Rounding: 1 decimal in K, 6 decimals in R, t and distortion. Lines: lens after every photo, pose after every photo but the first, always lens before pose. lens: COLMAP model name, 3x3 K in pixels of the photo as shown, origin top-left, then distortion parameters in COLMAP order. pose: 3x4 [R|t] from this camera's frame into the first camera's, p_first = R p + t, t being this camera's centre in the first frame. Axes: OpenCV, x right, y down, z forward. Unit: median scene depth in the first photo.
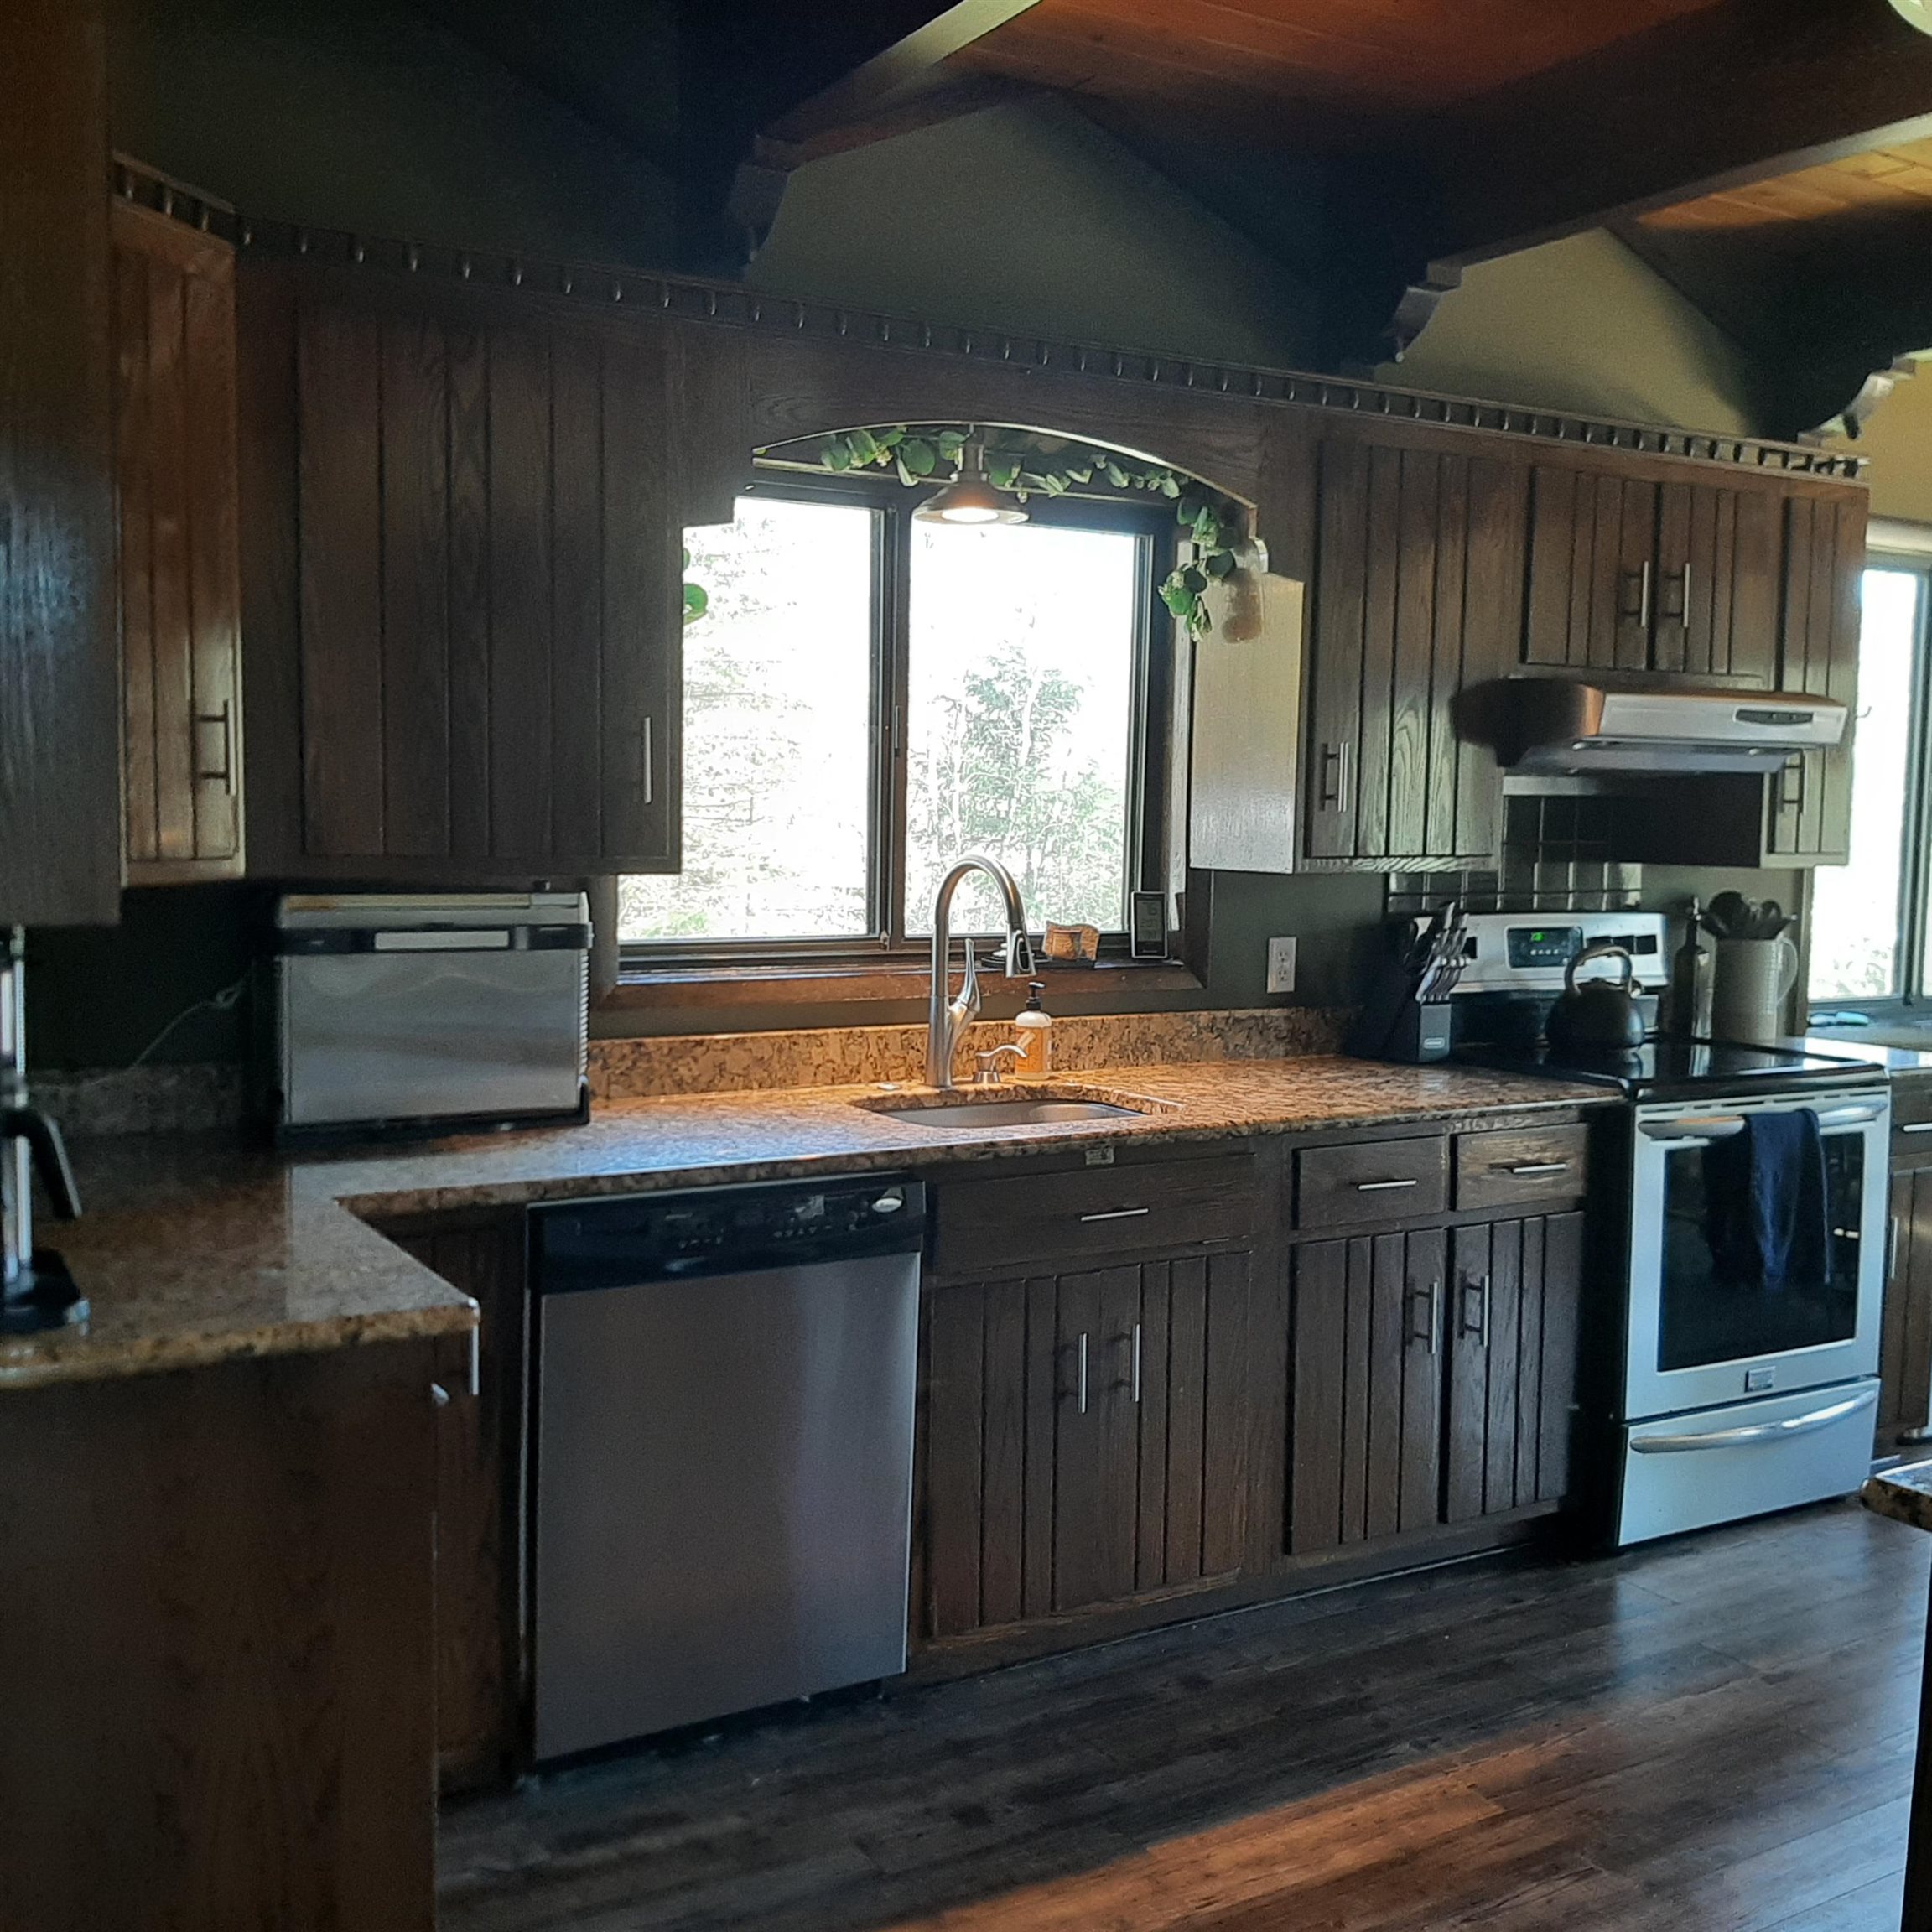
lens RADIAL K [[2024.1, 0, 948.5], [0, 2024.1, 983.6], [0, 0, 1]] dist [0.107260, -0.215069]
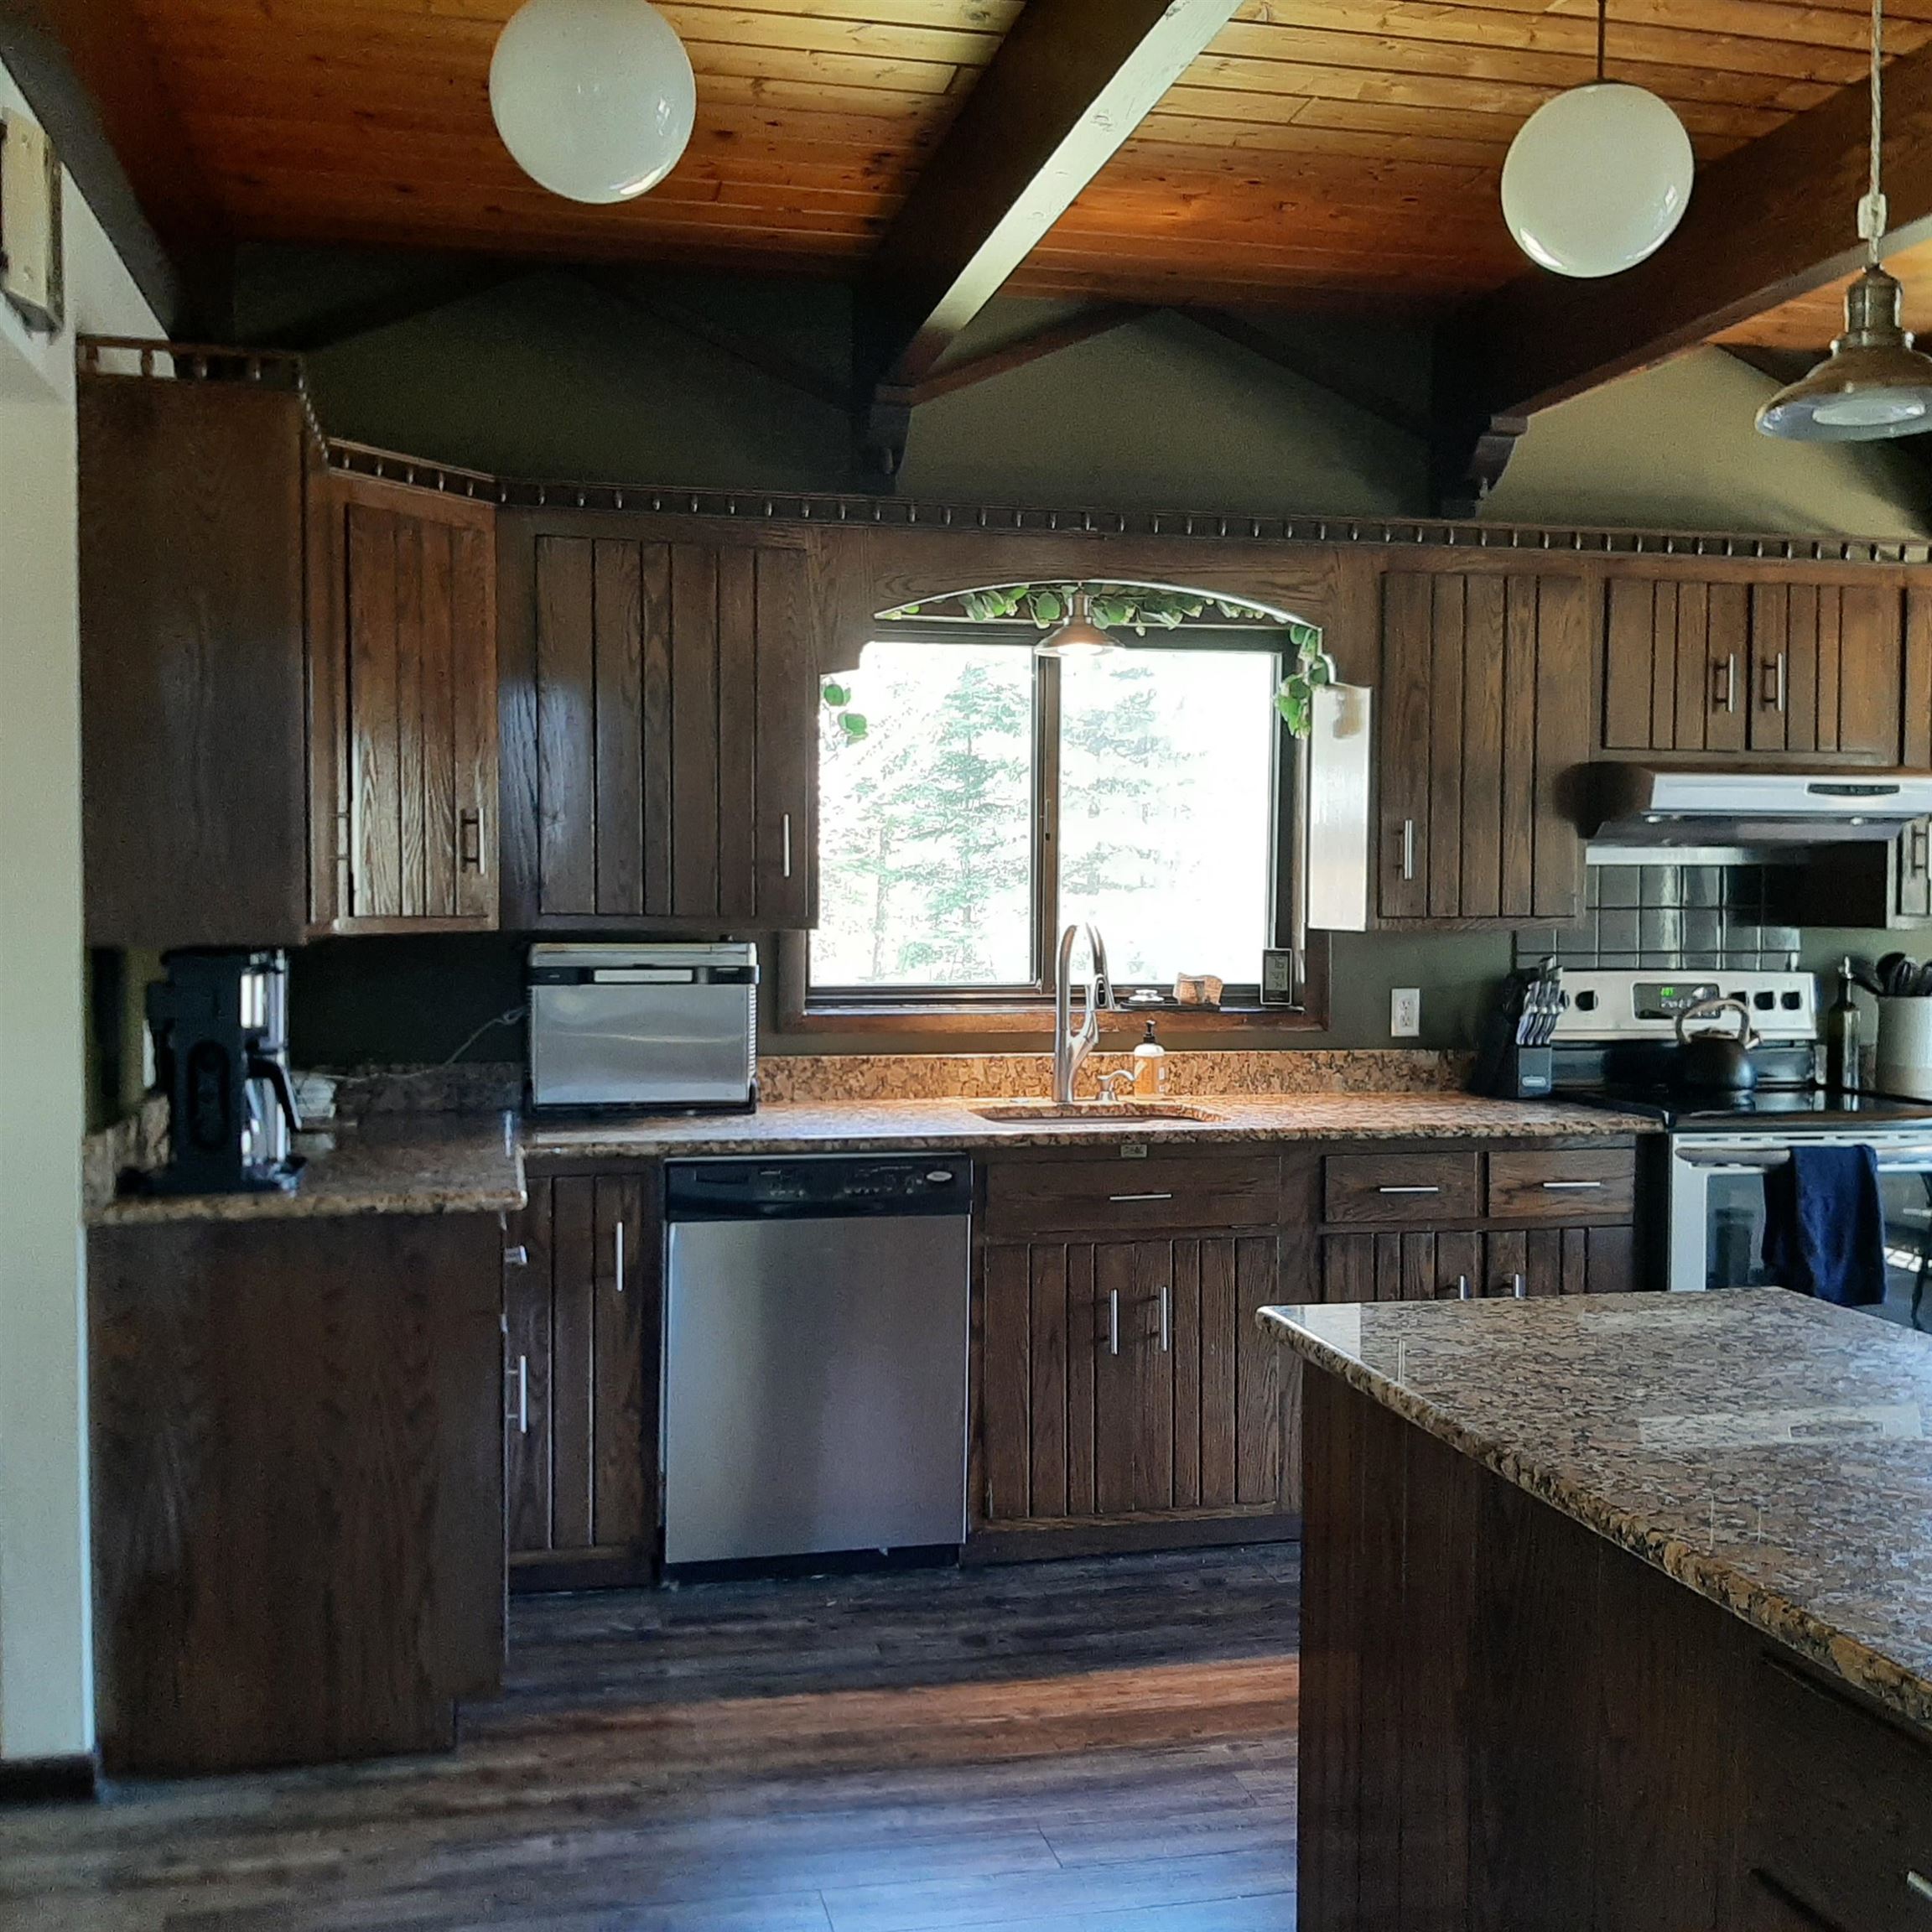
lens RADIAL K [[2035.4, 0, 943.1], [0, 2035.4, 981.1], [0, 0, 1]] dist [0.154233, -0.364774]
pose [[0.951550, 0.003028, -0.307479, 0.324057], [-0.017516, 0.998862, -0.044368, 0.034872], [0.306995, 0.047604, 0.950520, -0.230243]]
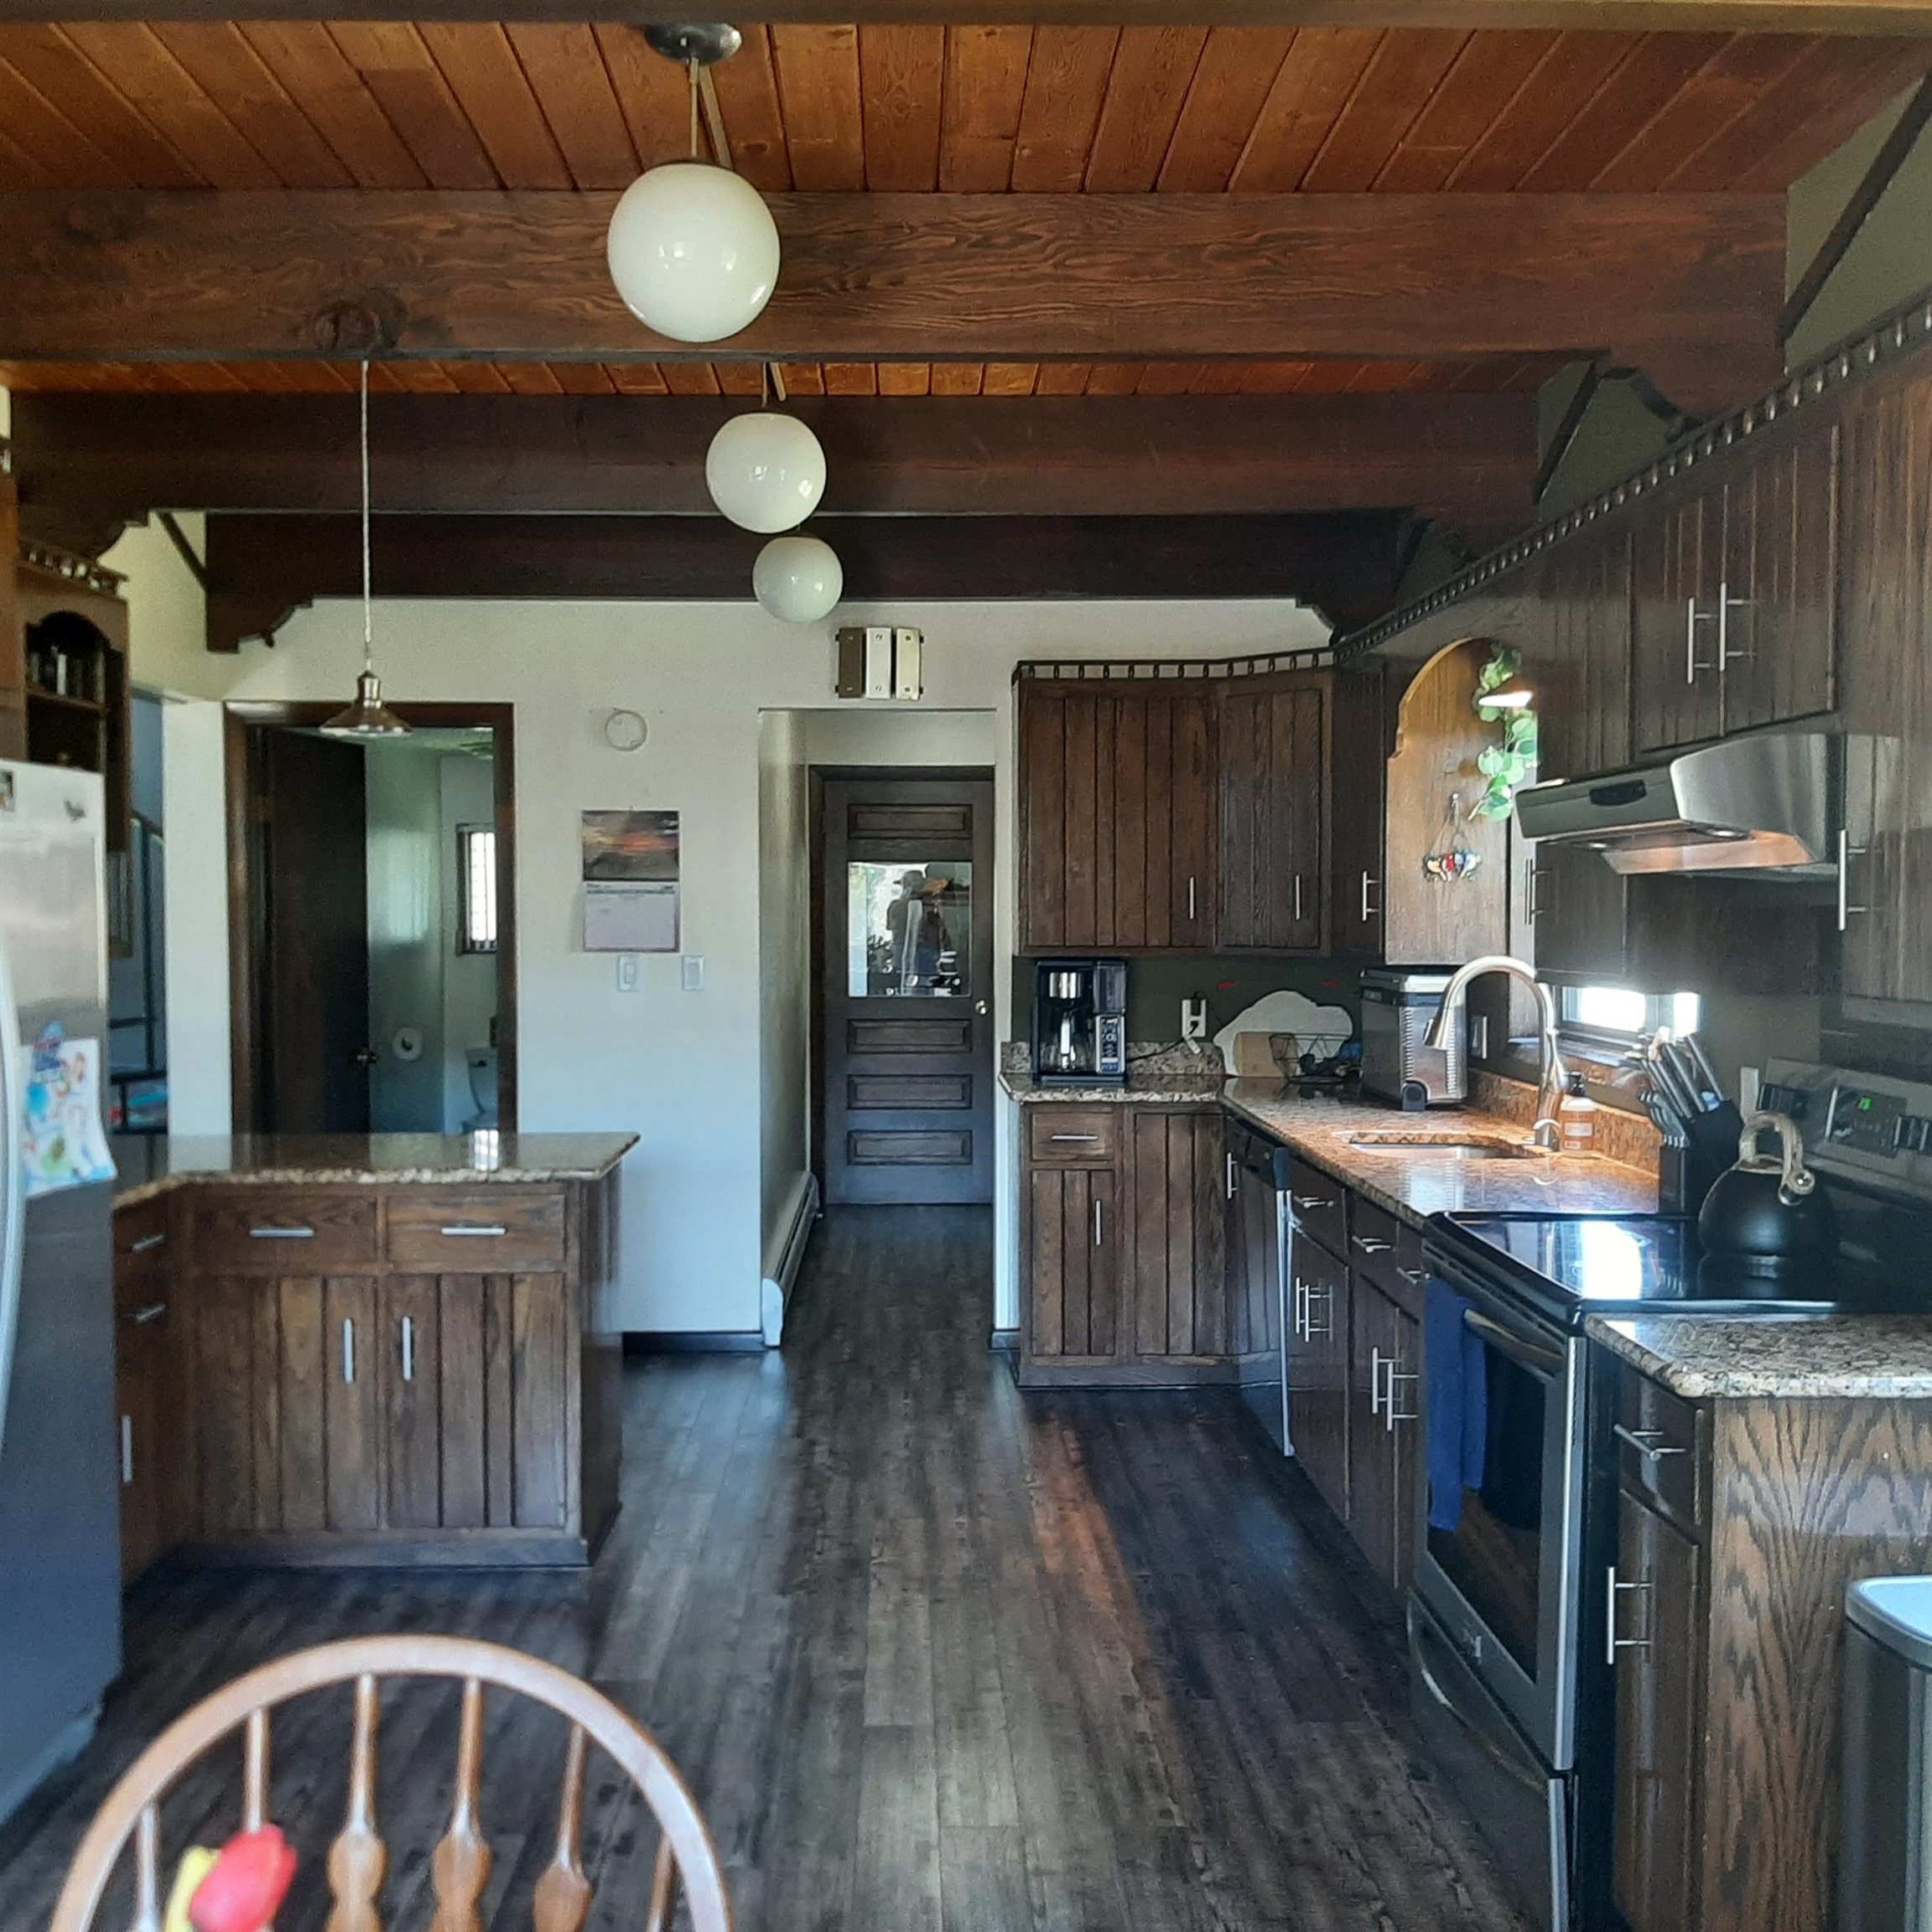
lens RADIAL K [[2037.0, 0, 959.7], [0, 2037.0, 976.1], [0, 0, 1]] dist [0.239503, -0.532202]
pose [[-0.483763, 0.010724, -0.875133, 1.355379], [-0.096261, 0.993206, 0.065383, -0.107616], [0.869889, 0.115871, -0.479445, 1.344772]]
